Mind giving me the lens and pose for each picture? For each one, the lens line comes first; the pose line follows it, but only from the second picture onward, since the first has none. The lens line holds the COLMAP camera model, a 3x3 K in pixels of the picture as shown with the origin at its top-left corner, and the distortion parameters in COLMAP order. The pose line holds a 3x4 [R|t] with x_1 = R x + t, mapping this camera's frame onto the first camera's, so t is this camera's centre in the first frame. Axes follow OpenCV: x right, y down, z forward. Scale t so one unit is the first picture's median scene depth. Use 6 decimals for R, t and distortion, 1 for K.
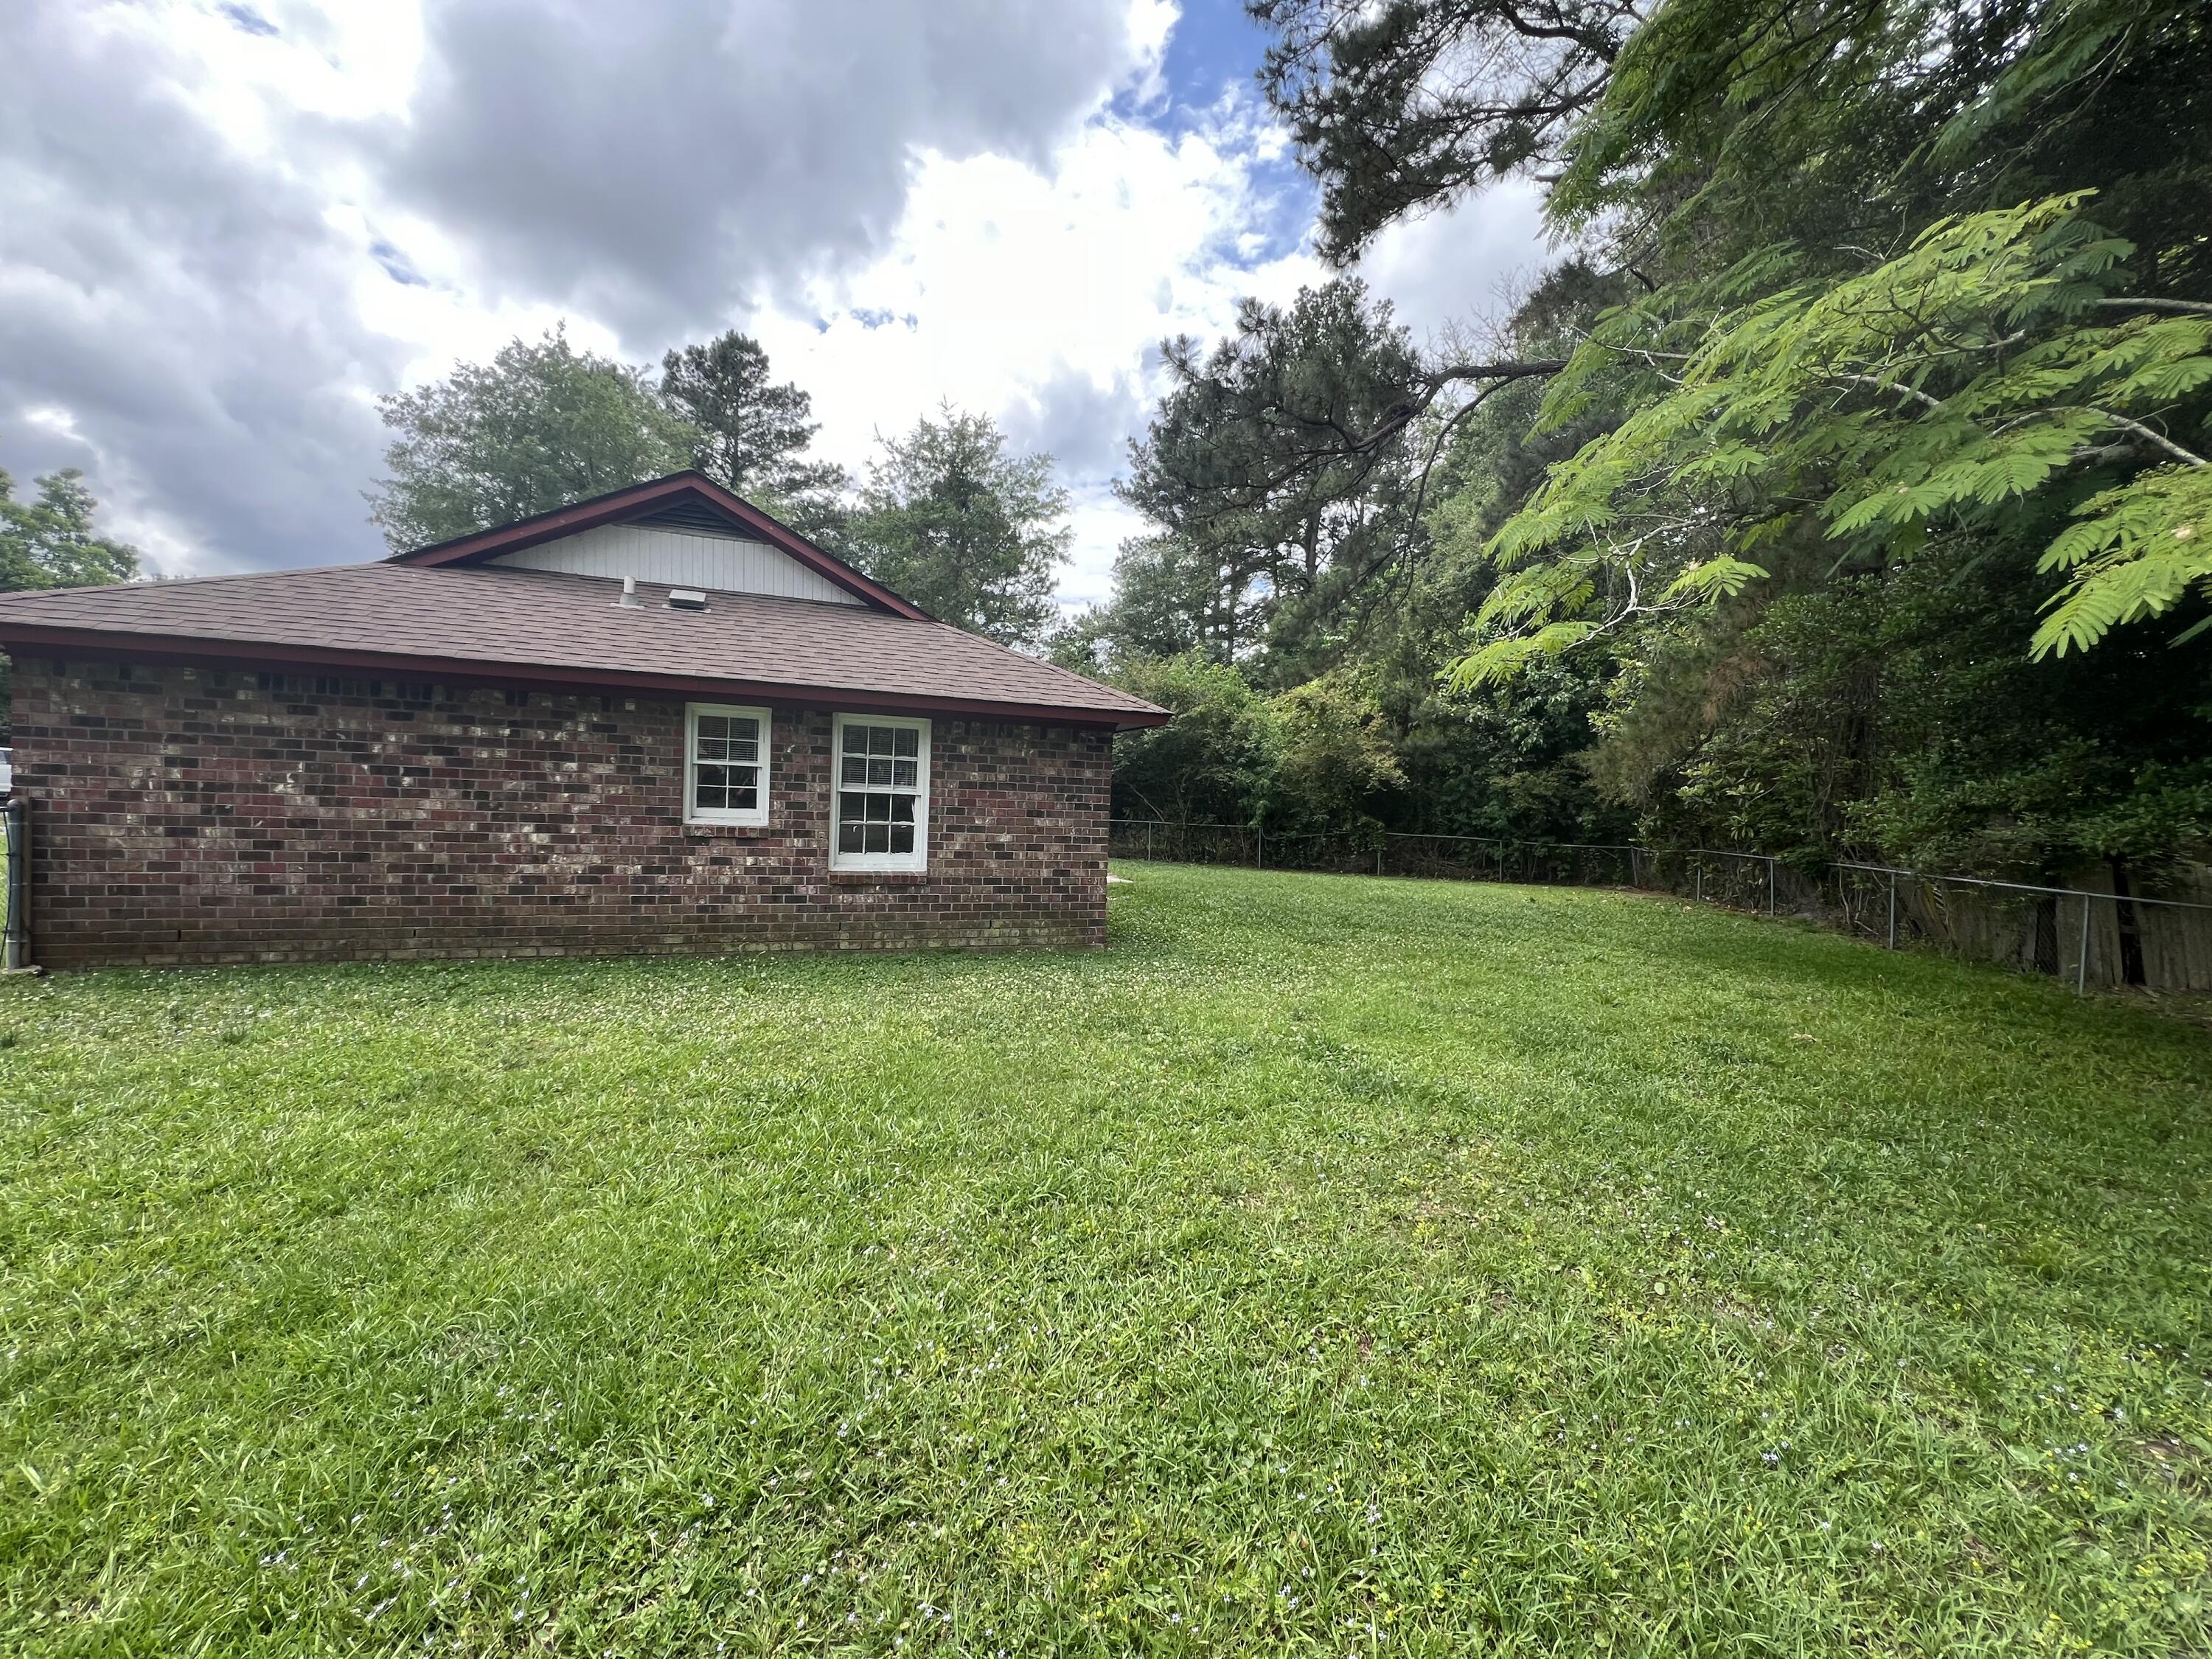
lens RADIAL K [[884.7, 0, 1105.8], [0, 884.7, 825.6], [0, 0, 1]] dist [-0.004590, 0.000605]
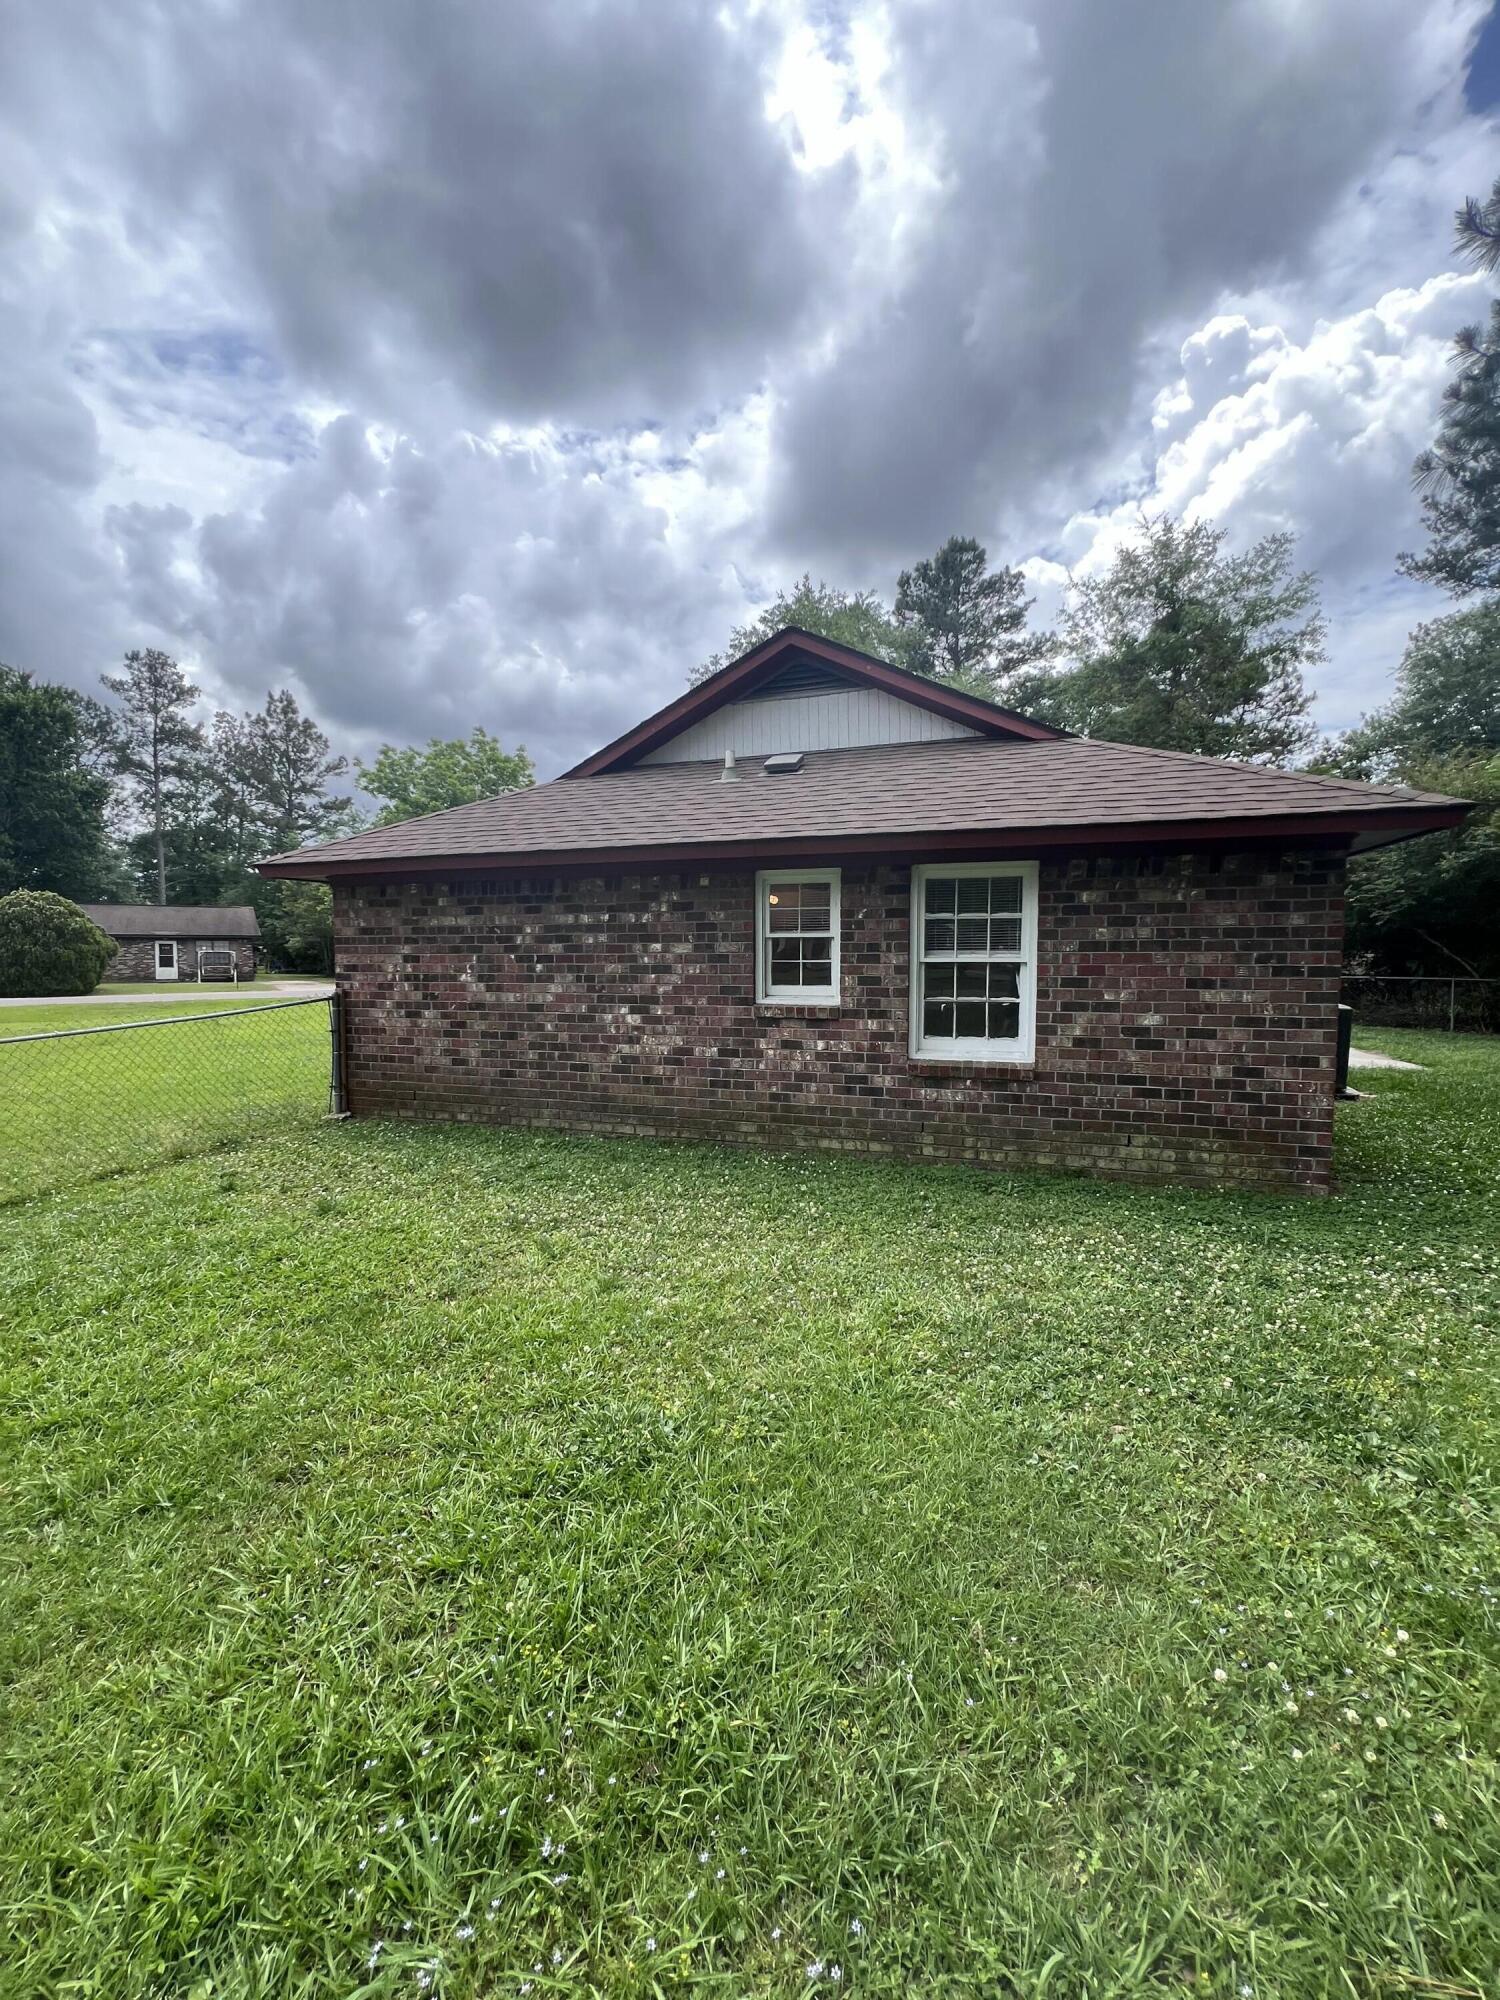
lens RADIAL K [[799.9, 0, 750.7], [0, 799.9, 1005.7], [0, 0, 1]] dist [-0.004590, 0.000605]
pose [[0.777875, 0.000362, -0.628419, 0.041699], [0.016925, 0.999625, 0.021526, -0.017955], [0.628191, -0.027381, 0.777577, 0.347137]]
